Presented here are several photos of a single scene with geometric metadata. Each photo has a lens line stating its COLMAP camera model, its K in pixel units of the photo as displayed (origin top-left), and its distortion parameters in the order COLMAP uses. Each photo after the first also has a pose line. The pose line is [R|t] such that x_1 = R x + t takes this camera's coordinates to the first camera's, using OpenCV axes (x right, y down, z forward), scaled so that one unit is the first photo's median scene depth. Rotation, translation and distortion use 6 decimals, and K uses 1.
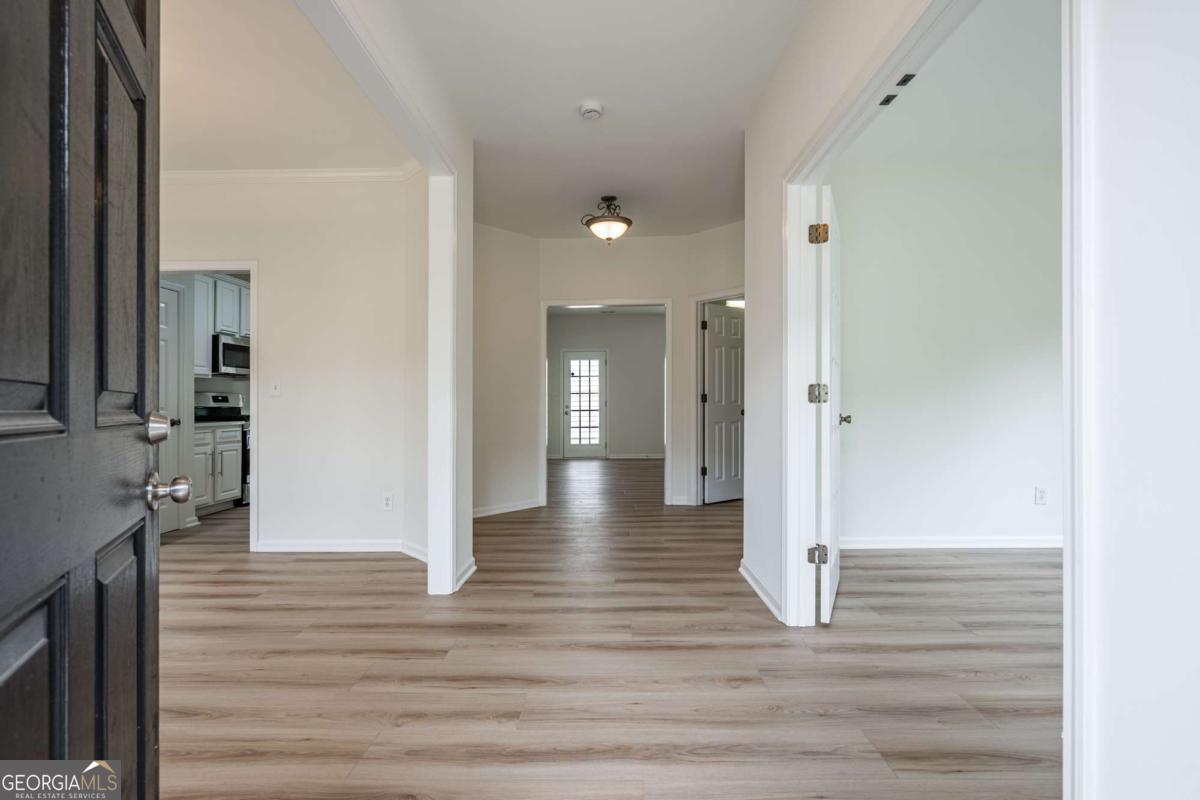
lens RADIAL K [[542.9, 0, 597.7], [0, 542.9, 393.8], [0, 0, 1]] dist [0.012228, -0.000014]
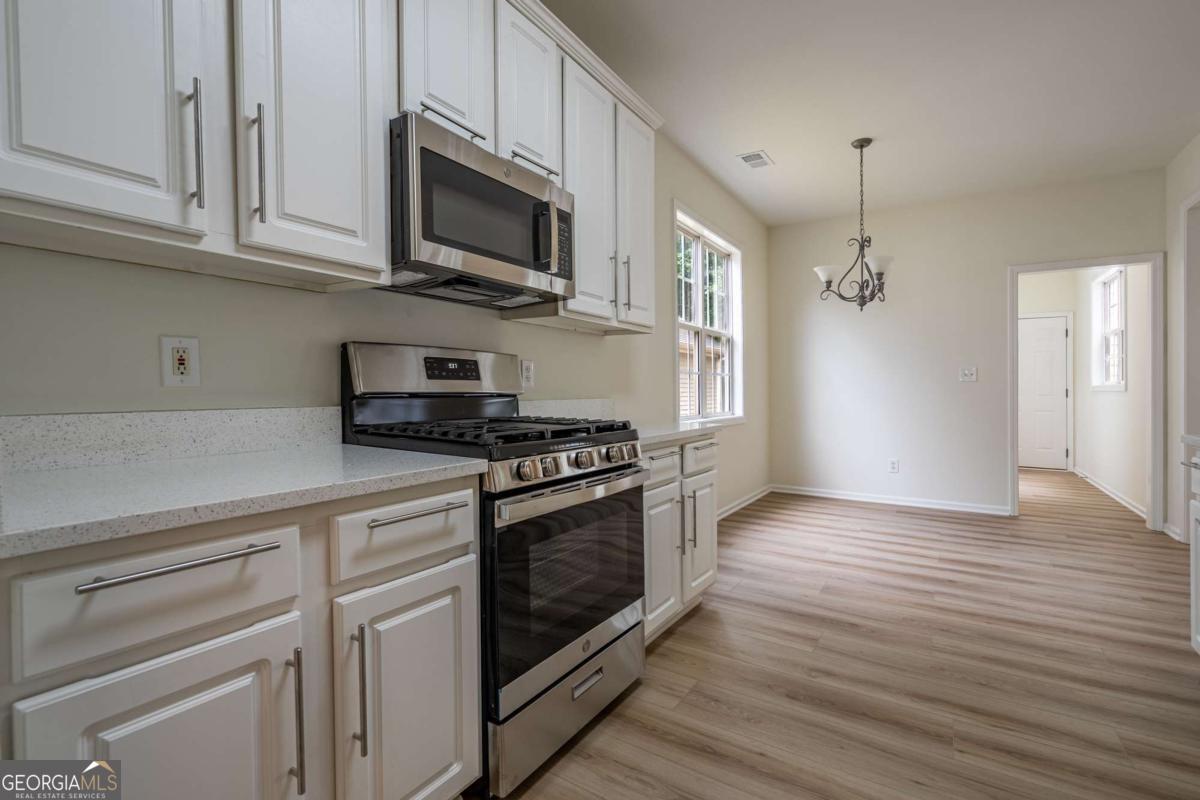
lens RADIAL K [[542.9, 0, 597.7], [0, 542.9, 393.8], [0, 0, 1]] dist [0.012228, -0.000014]
pose [[0.844007, -0.002022, -0.536328, -0.481565], [0.023508, 0.999171, 0.033228, 0.016630], [0.535816, -0.040653, 0.843355, 0.827295]]
